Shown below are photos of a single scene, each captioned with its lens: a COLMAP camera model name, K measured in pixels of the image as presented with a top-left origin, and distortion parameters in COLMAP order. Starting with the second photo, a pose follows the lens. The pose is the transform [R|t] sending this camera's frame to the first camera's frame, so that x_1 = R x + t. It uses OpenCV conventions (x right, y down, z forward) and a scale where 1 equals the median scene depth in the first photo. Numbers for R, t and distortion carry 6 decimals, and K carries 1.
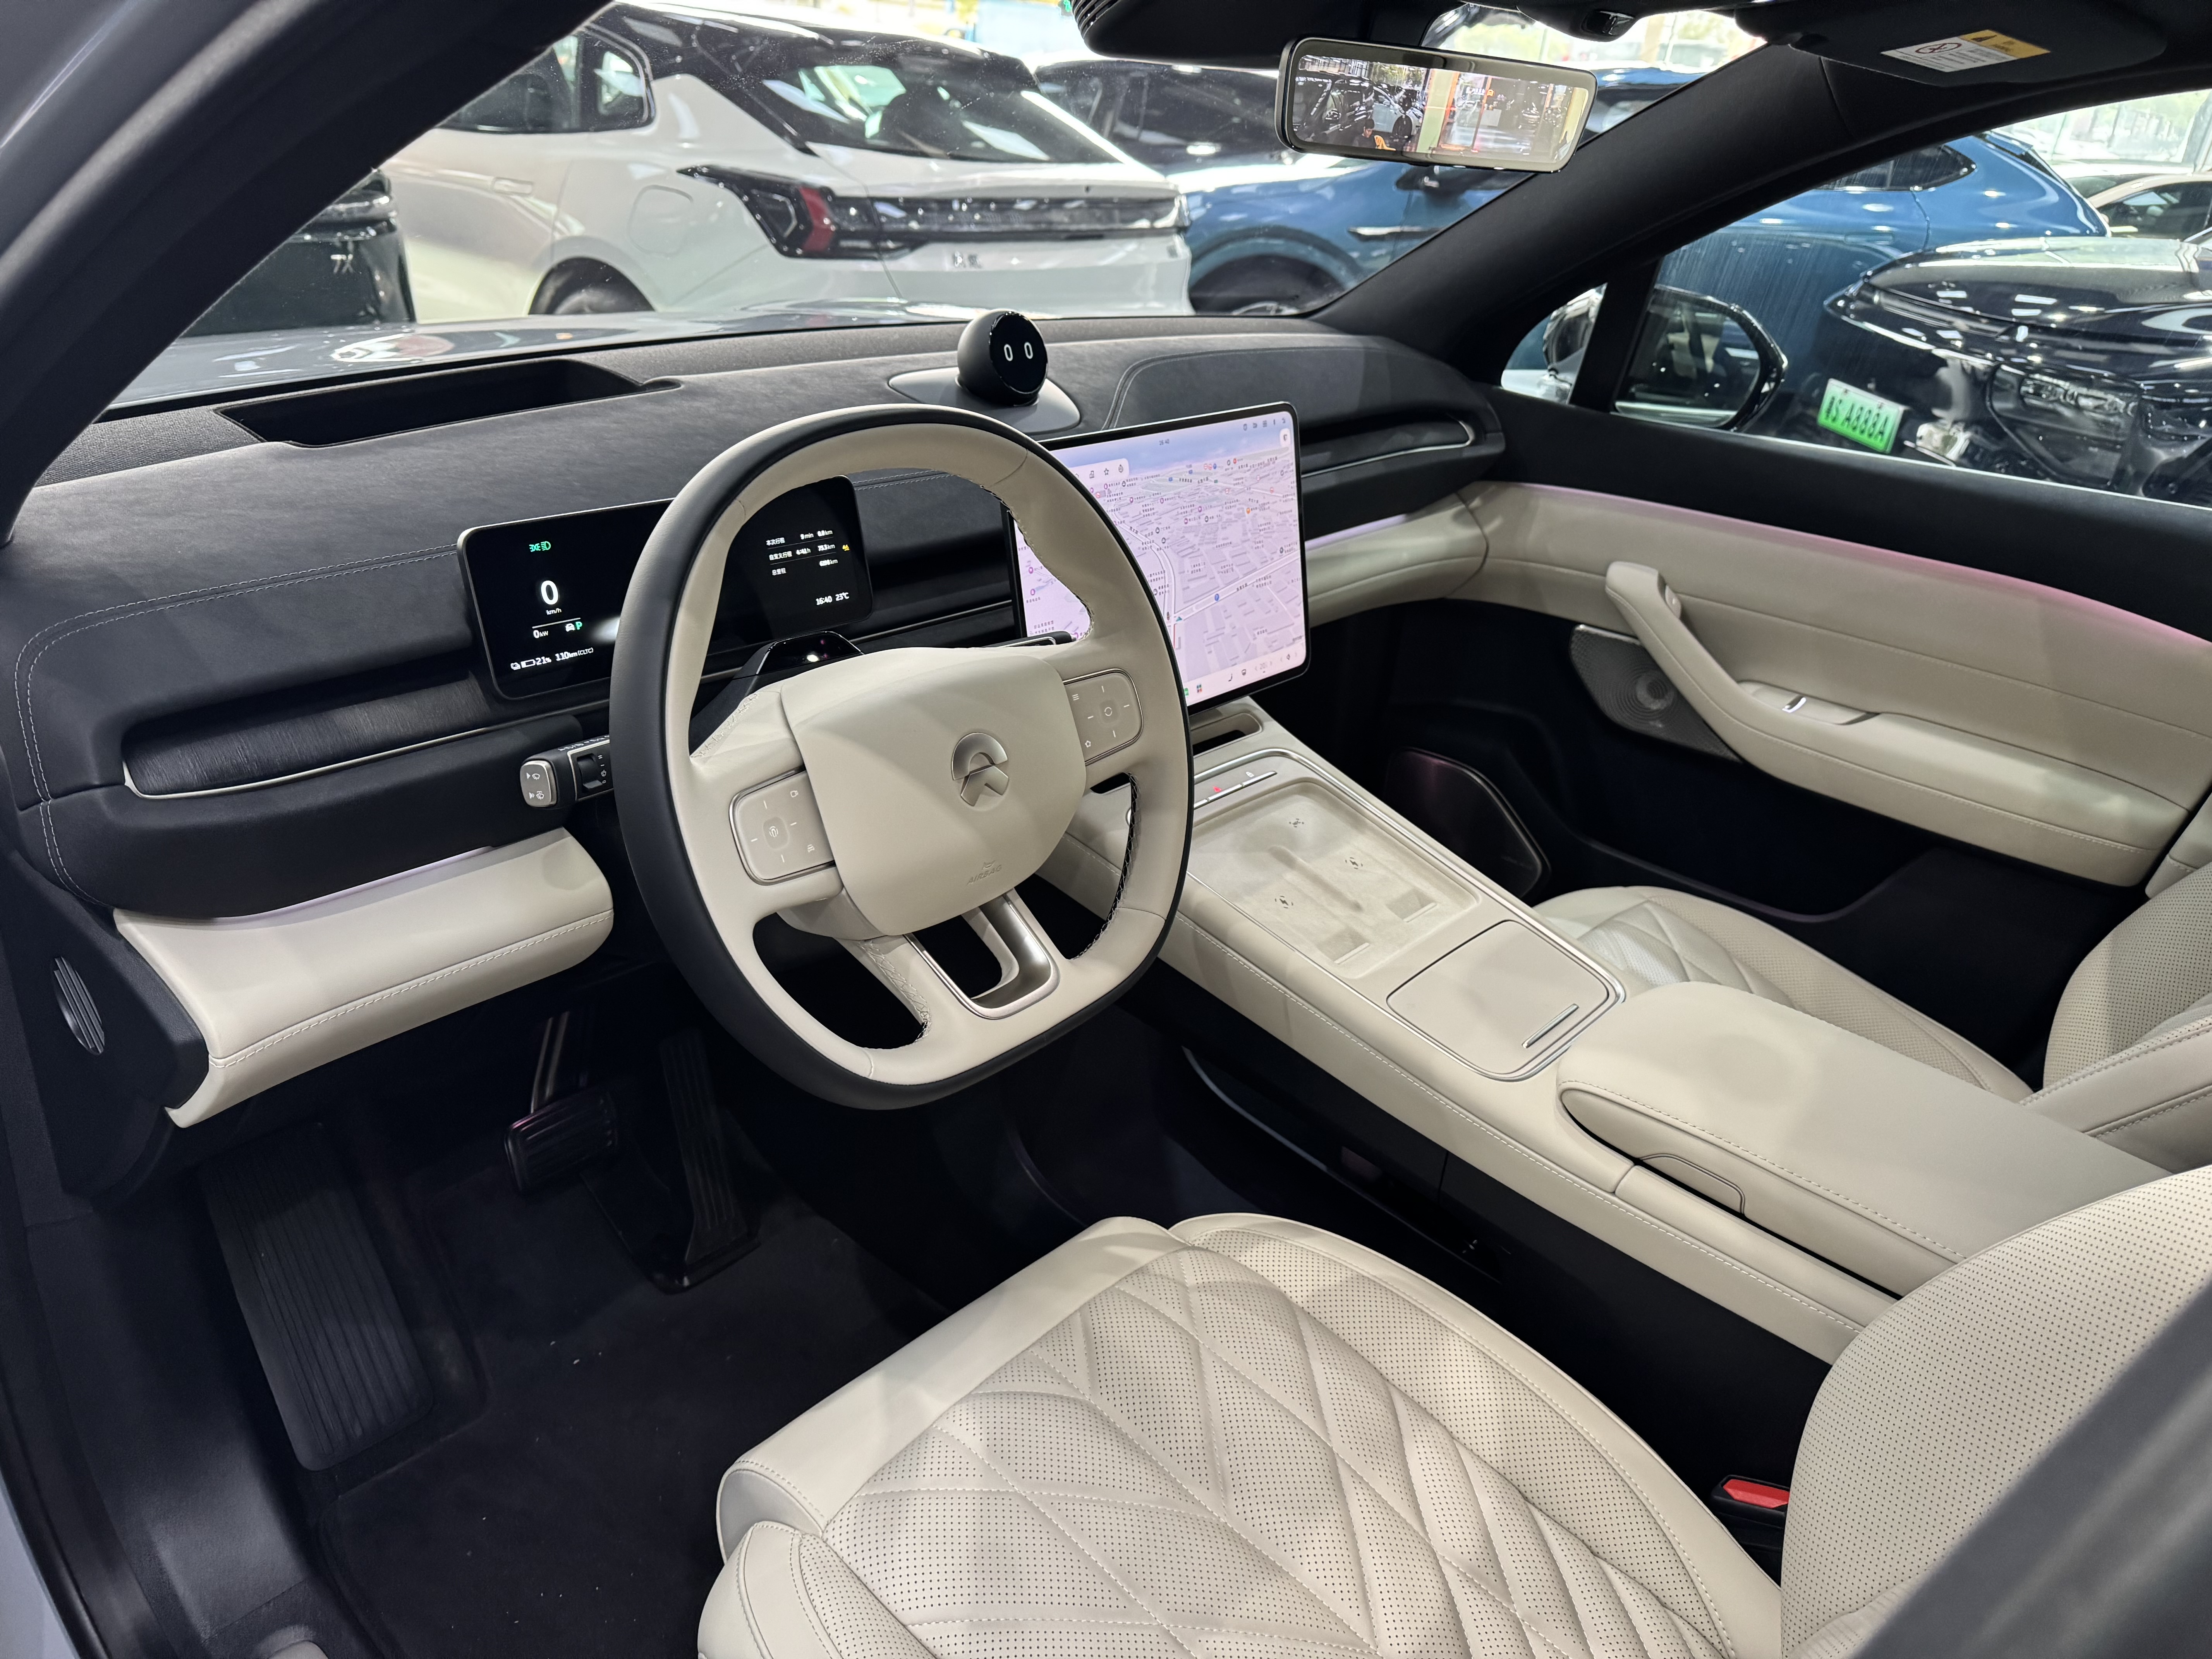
lens RADIAL K [[1524.4, 0, 1088.1], [0, 1524.4, 835.6], [0, 0, 1]] dist [0.171092, -0.305474]
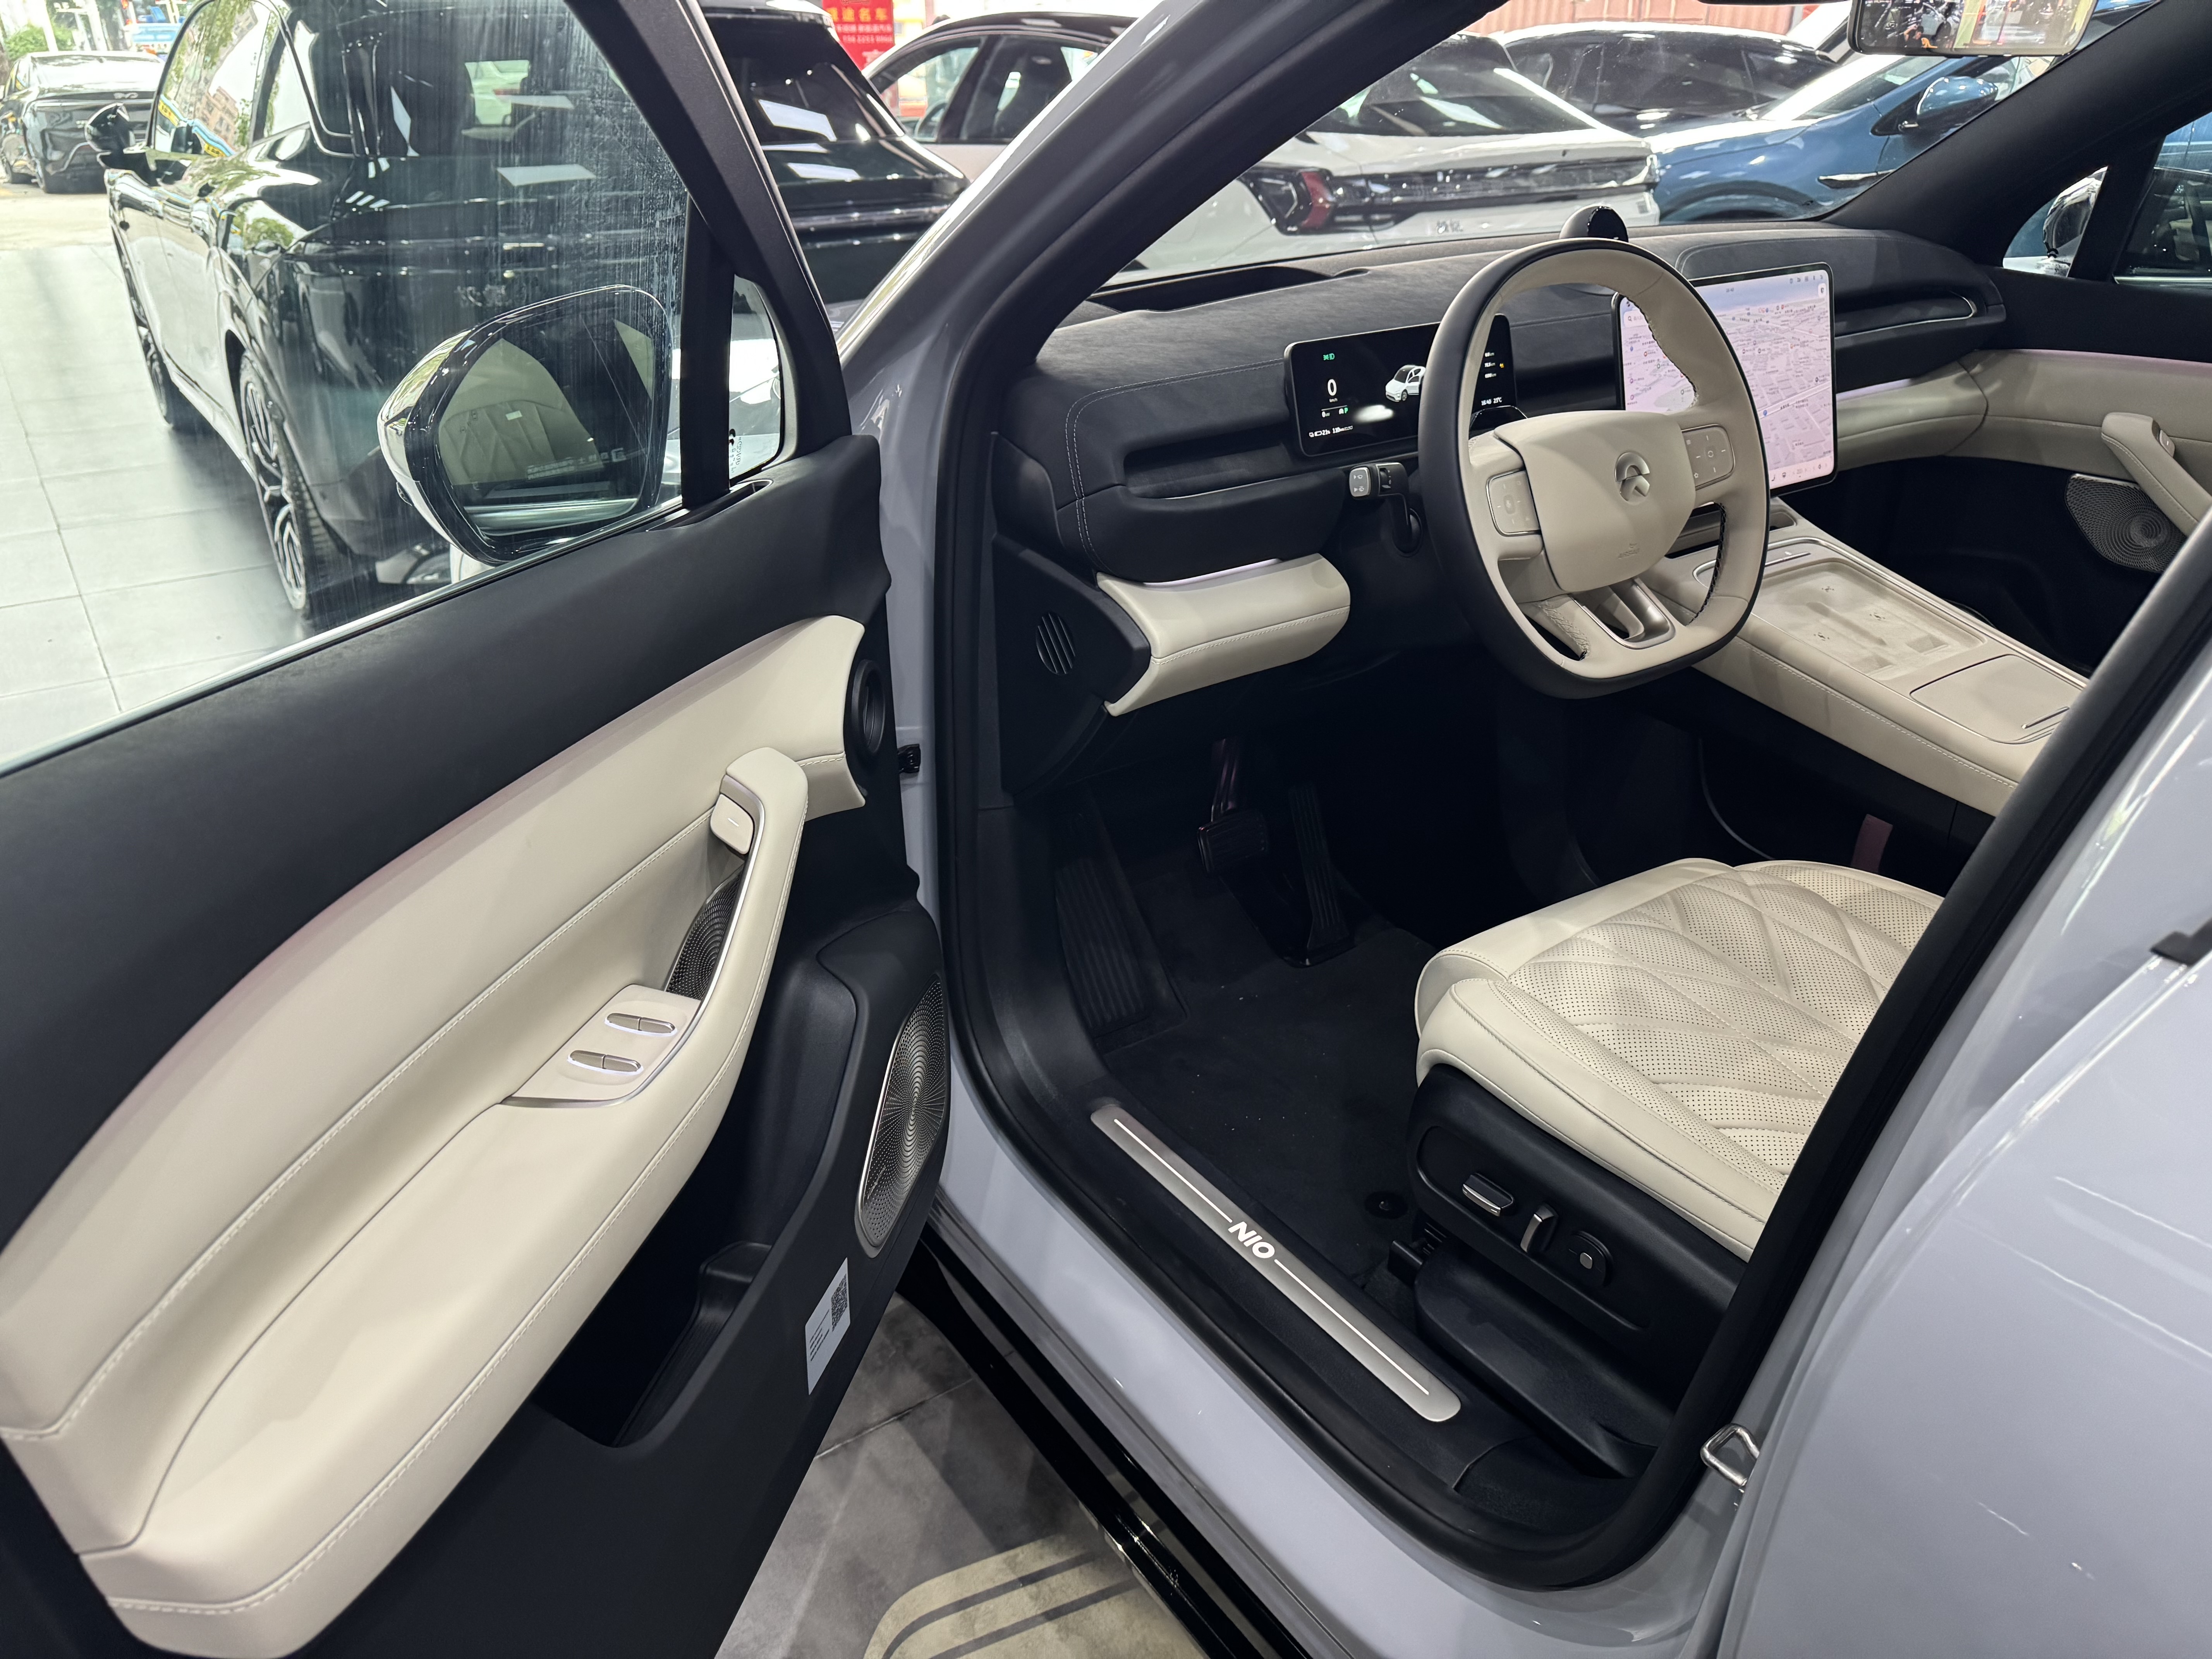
lens RADIAL K [[1532.4, 0, 1122.8], [0, 1532.4, 831.5], [0, 0, 1]] dist [0.011660, -0.005417]
pose [[0.970746, 0.021873, -0.239110, -0.127158], [-0.021177, 0.999761, 0.005478, 0.206175], [0.239172, -0.000254, 0.970977, -0.390690]]
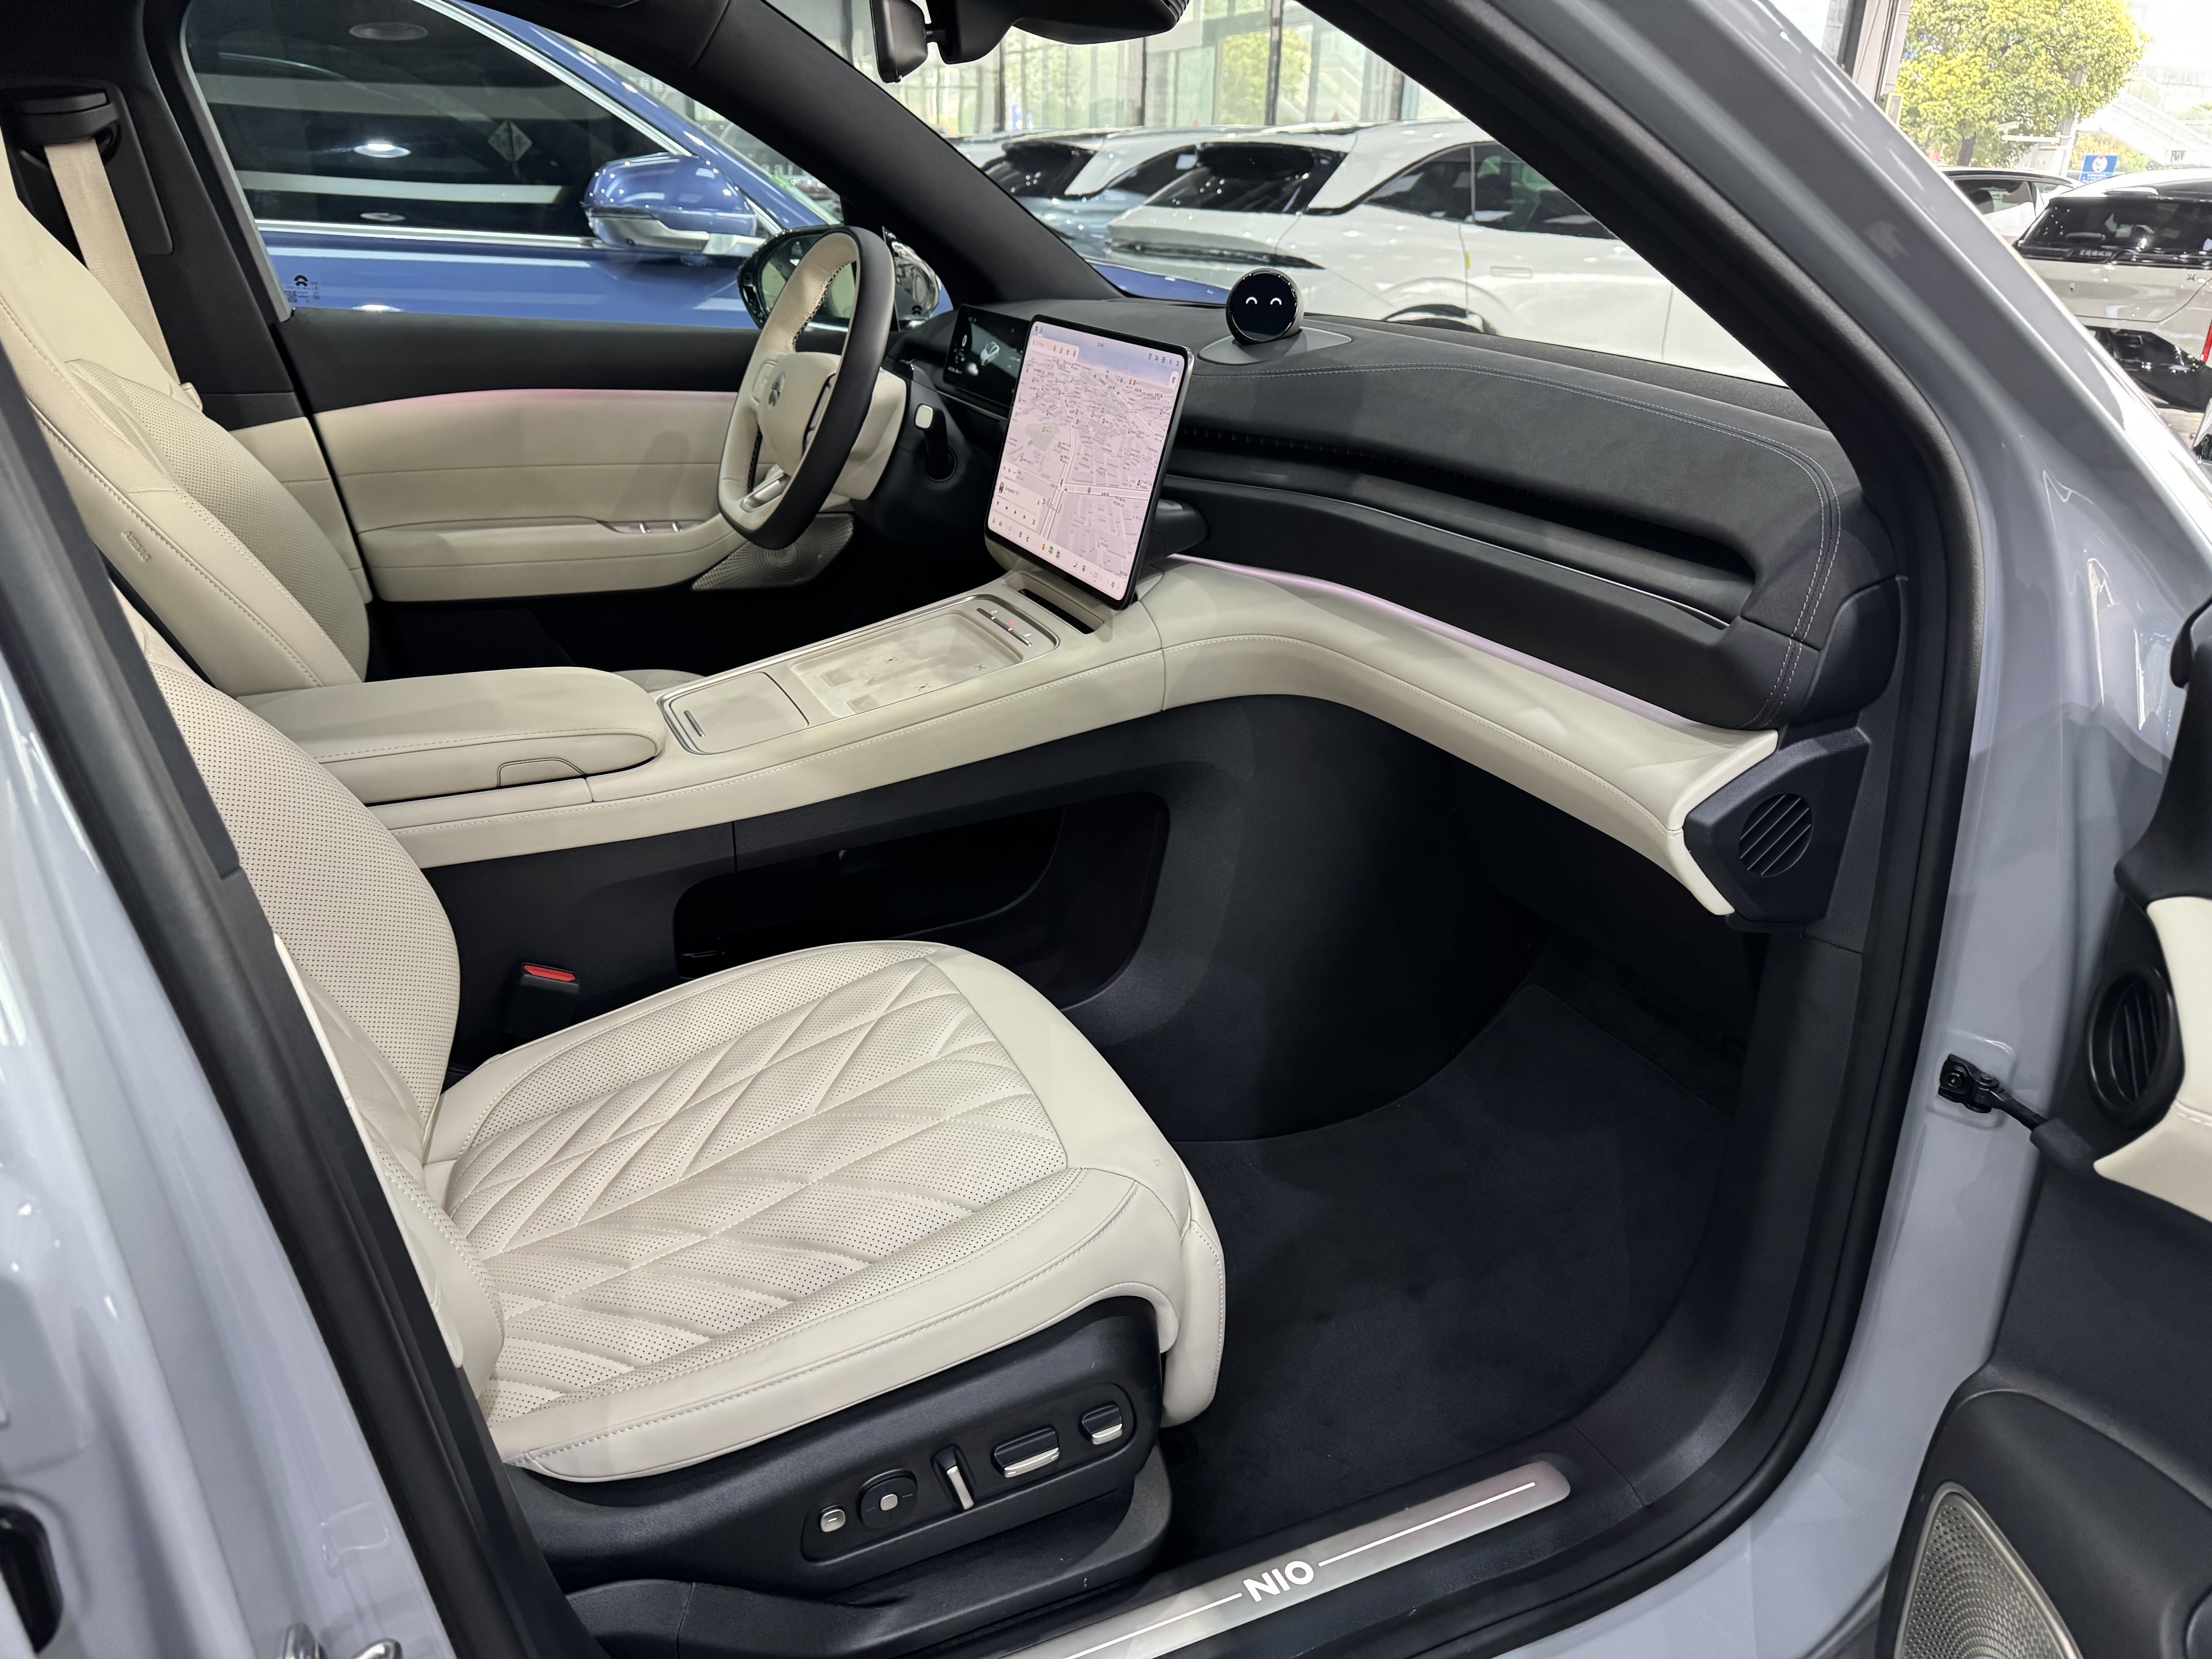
lens RADIAL K [[1509.1, 0, 1109.8], [0, 1509.1, 854.4], [0, 0, 1]] dist [0.154616, -0.185071]
pose [[-0.395063, 0.278876, -0.875302, 1.207484], [-0.467829, 0.758928, 0.452951, -0.493026], [0.790608, 0.588436, -0.169358, 1.420419]]
